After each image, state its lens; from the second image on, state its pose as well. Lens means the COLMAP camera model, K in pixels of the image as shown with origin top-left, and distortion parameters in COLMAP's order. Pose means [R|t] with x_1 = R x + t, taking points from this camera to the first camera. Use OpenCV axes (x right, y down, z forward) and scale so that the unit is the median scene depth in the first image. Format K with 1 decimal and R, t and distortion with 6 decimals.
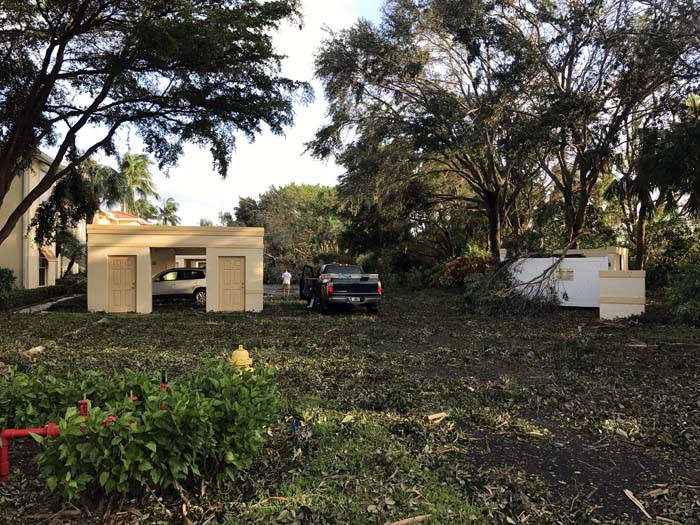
lens RADIAL K [[585.2, 0, 350.7], [0, 585.2, 260.5], [0, 0, 1]] dist [0.031878, -0.025938]
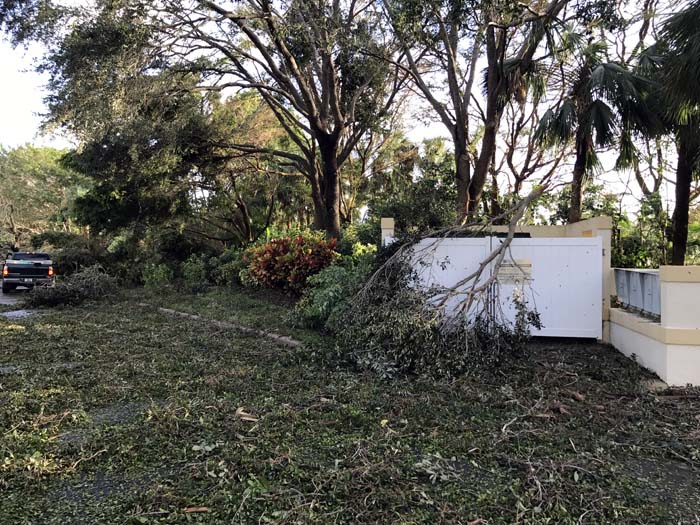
lens RADIAL K [[585.2, 0, 351.2], [0, 585.2, 267.0], [0, 0, 1]] dist [0.031878, -0.025938]
pose [[0.930249, 0.001601, 0.366925, 0.039906], [-0.013176, 0.999491, 0.029043, 0.005552], [-0.366692, -0.031851, 0.929797, 0.429561]]
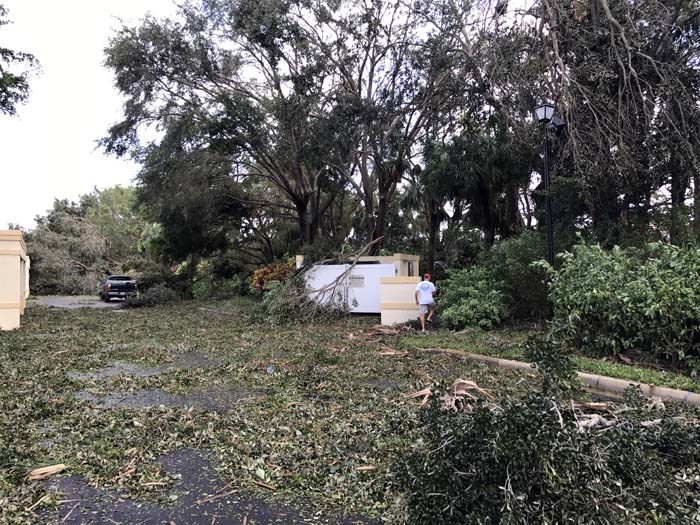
lens RADIAL K [[585.2, 0, 343.8], [0, 585.2, 262.7], [0, 0, 1]] dist [0.031878, -0.025938]
pose [[0.968298, -0.005525, 0.249735, 0.068367], [0.007587, 0.999945, -0.007292, -0.000250], [-0.249681, 0.008956, 0.968287, 0.028128]]
